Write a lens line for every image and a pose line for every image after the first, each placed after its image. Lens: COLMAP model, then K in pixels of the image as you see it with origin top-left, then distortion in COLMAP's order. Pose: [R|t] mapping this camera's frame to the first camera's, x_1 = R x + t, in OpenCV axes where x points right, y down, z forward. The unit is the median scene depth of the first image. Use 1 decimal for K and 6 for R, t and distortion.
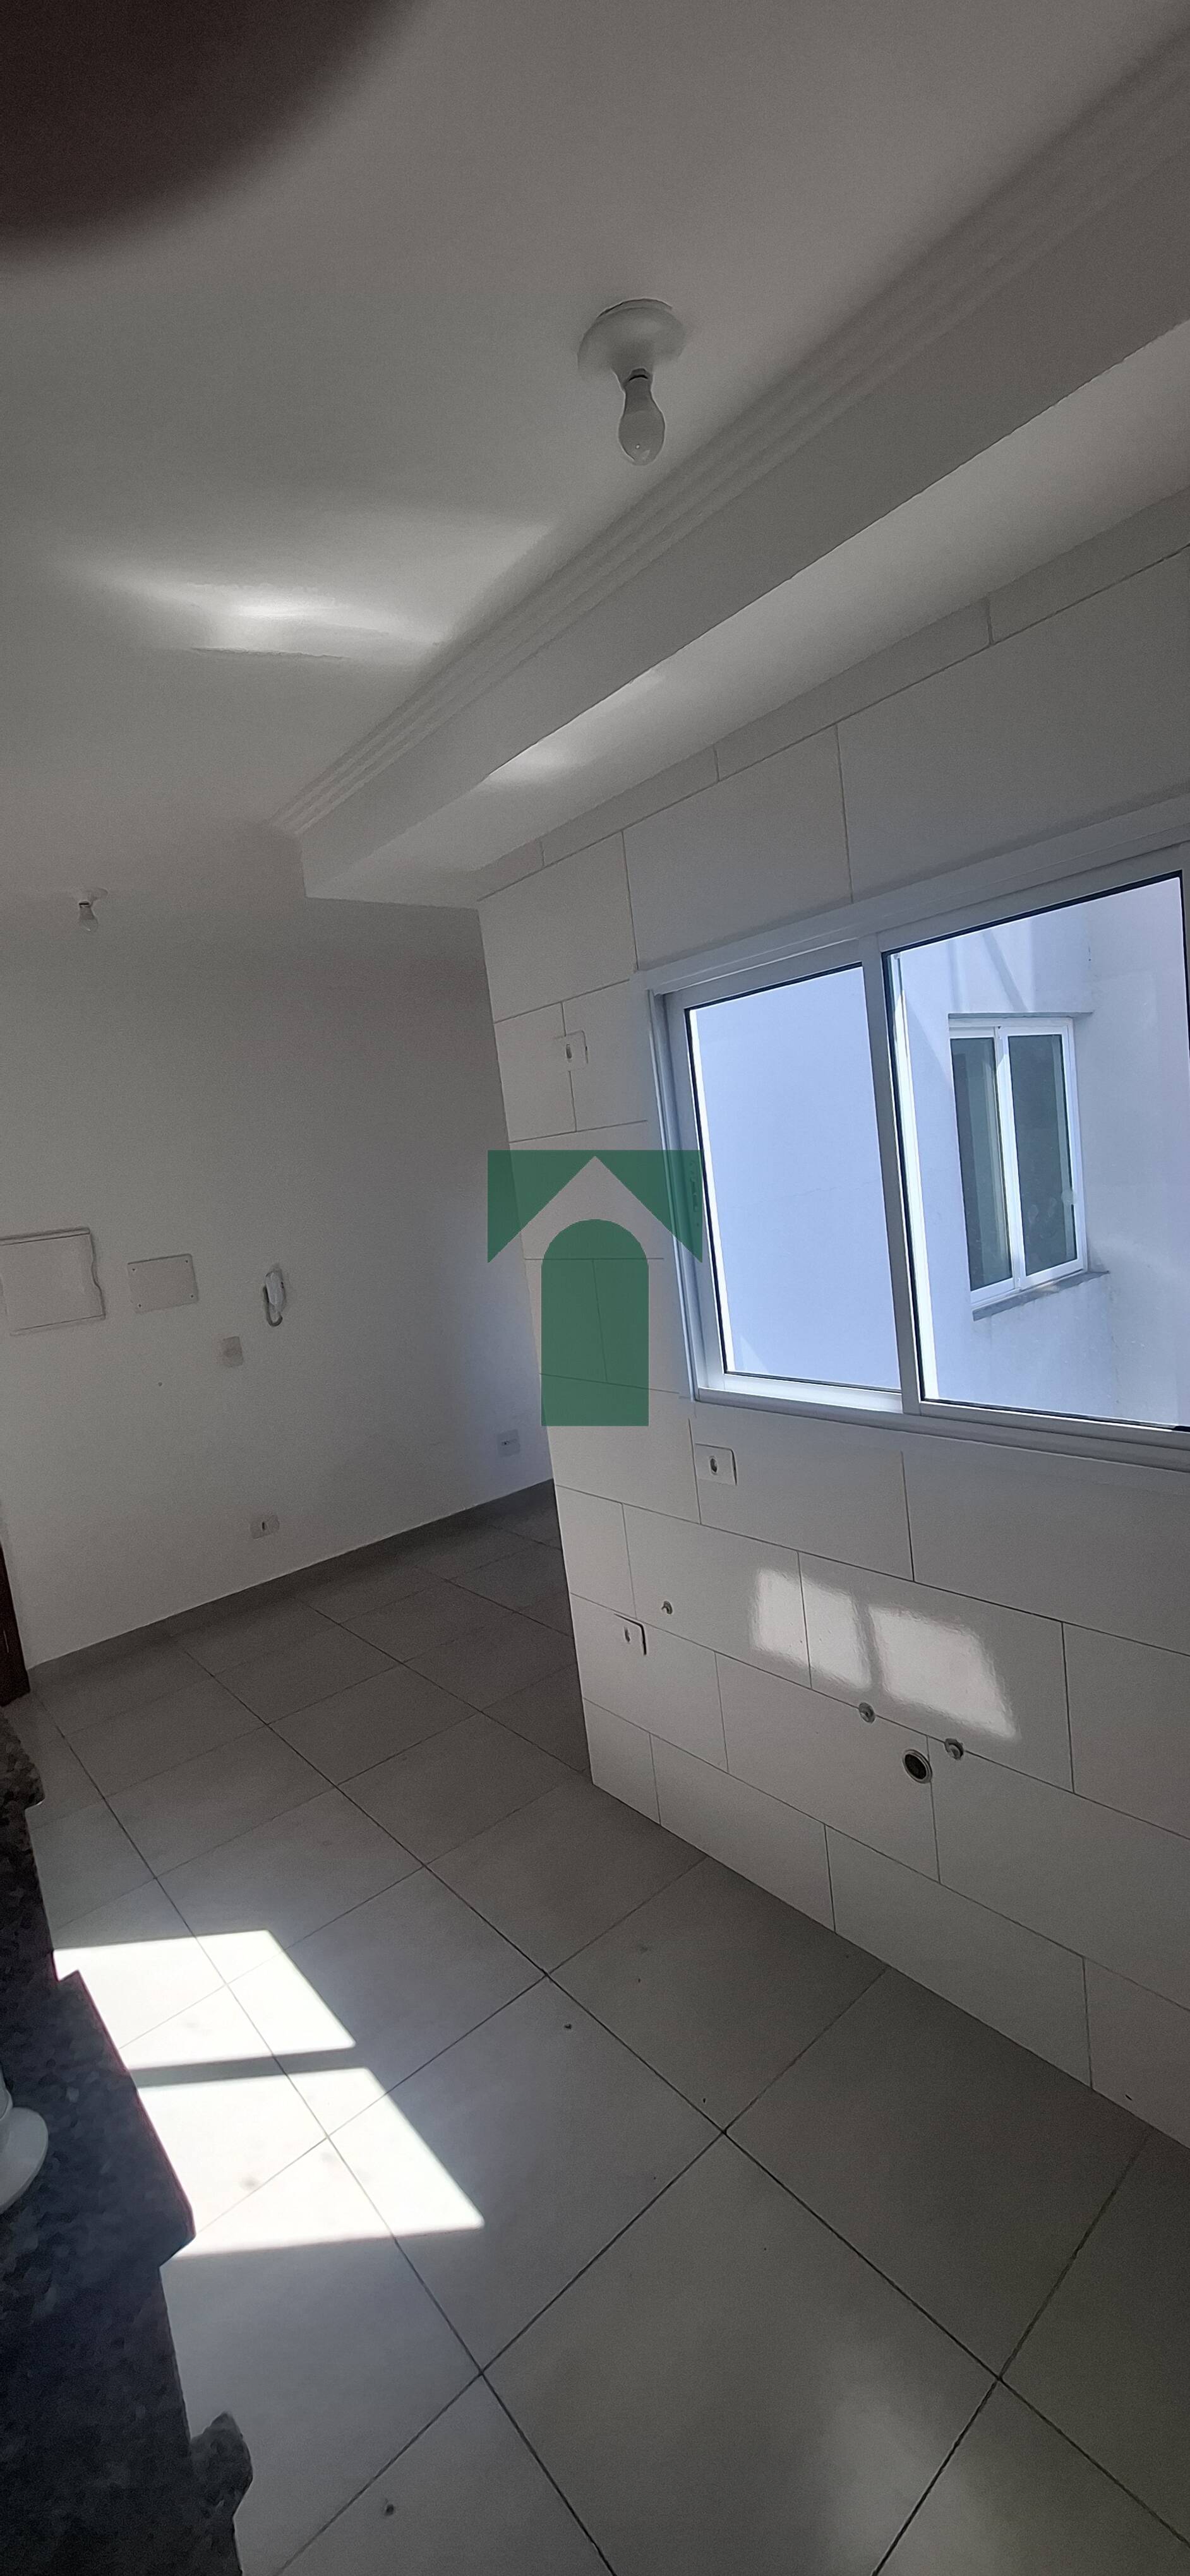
lens RADIAL K [[1036.3, 0, 595.0], [0, 1036.3, 1288.0], [0, 0, 1]] dist [-0.000441, 0.000019]
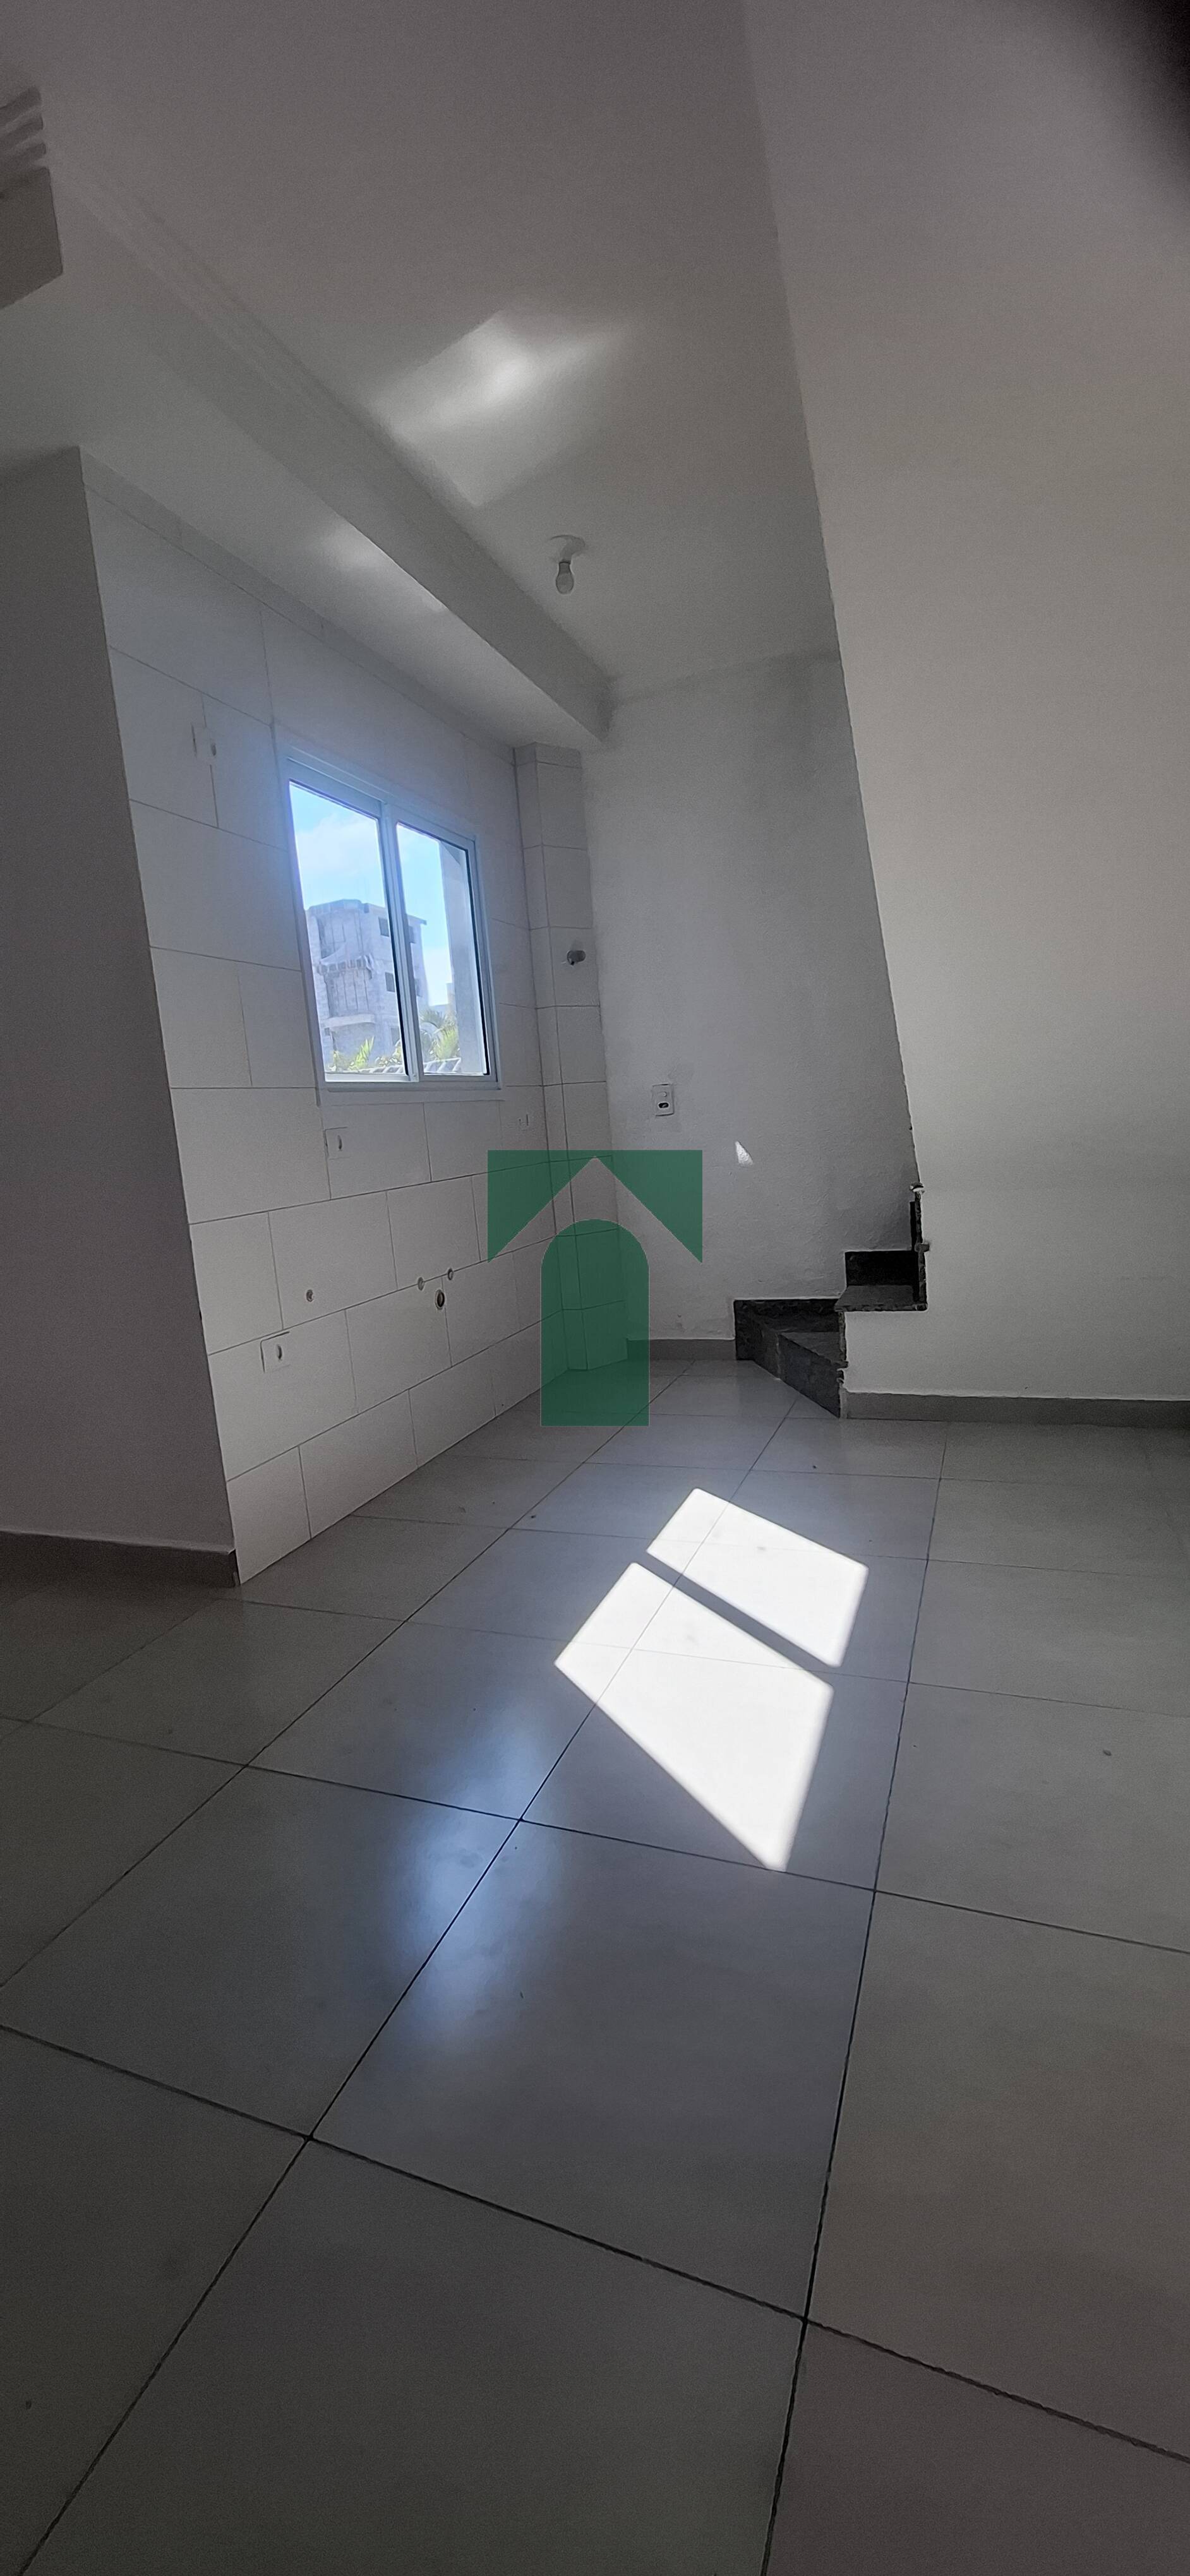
lens RADIAL K [[994.1, 0, 592.2], [0, 994.1, 1247.3], [0, 0, 1]] dist [0.000069, -0.000029]
pose [[-0.475706, 0.041926, 0.878604, -1.288321], [0.238138, 0.967699, 0.082759, 0.315949], [-0.846755, 0.248598, -0.470325, 1.592207]]
